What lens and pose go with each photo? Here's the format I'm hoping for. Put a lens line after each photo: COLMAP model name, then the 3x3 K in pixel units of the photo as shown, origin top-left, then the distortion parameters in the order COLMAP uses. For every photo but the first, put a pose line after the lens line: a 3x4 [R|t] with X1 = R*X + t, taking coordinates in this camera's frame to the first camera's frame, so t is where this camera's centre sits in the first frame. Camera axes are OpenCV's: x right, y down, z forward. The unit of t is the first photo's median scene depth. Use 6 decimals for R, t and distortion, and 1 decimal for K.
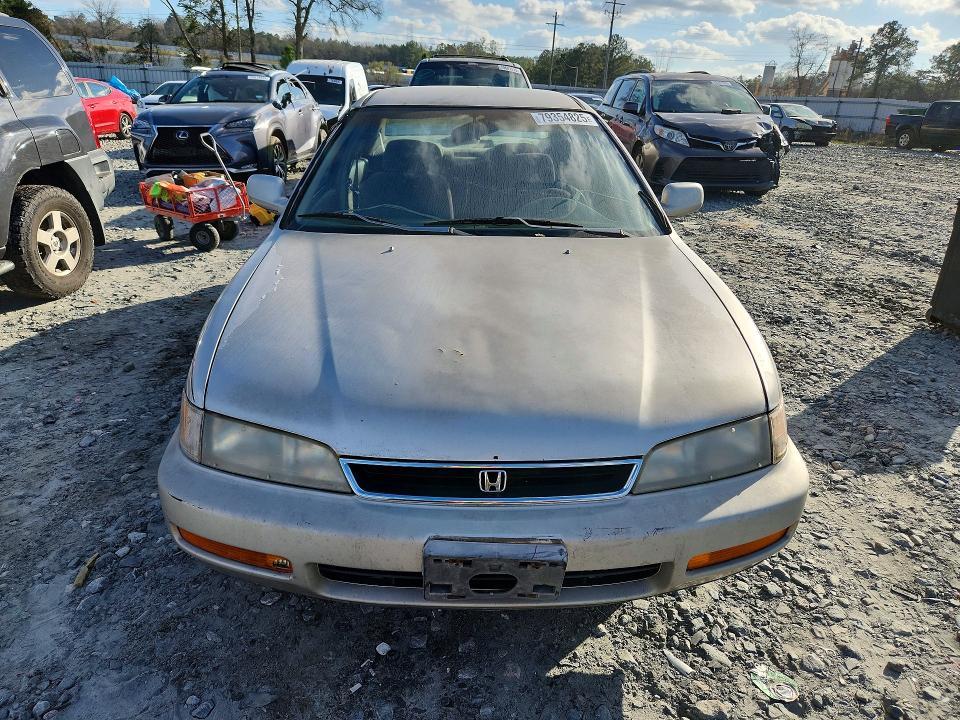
lens RADIAL K [[678.3, 0, 480.0], [0, 678.3, 360.0], [0, 0, 1]] dist [0.016891, -0.000986]
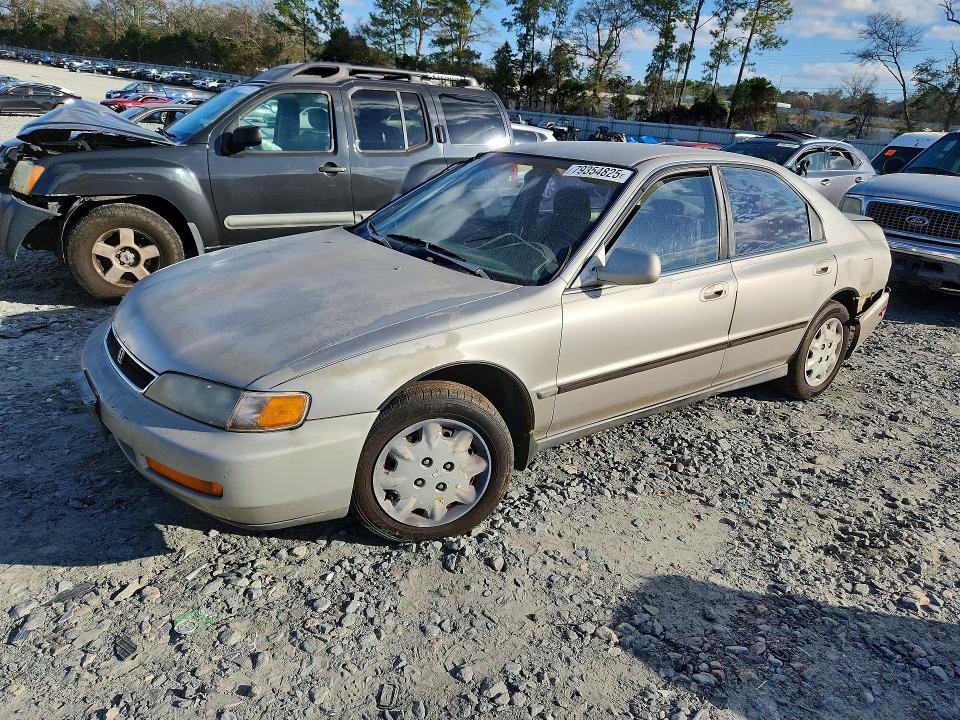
lens RADIAL K [[678.3, 0, 480.0], [0, 678.3, 360.0], [0, 0, 1]] dist [0.016891, -0.000986]
pose [[0.585857, 0.292698, -0.755711, 0.854316], [-0.361167, 0.929076, 0.079854, -0.118870], [0.725486, 0.226155, 0.650018, 0.295124]]
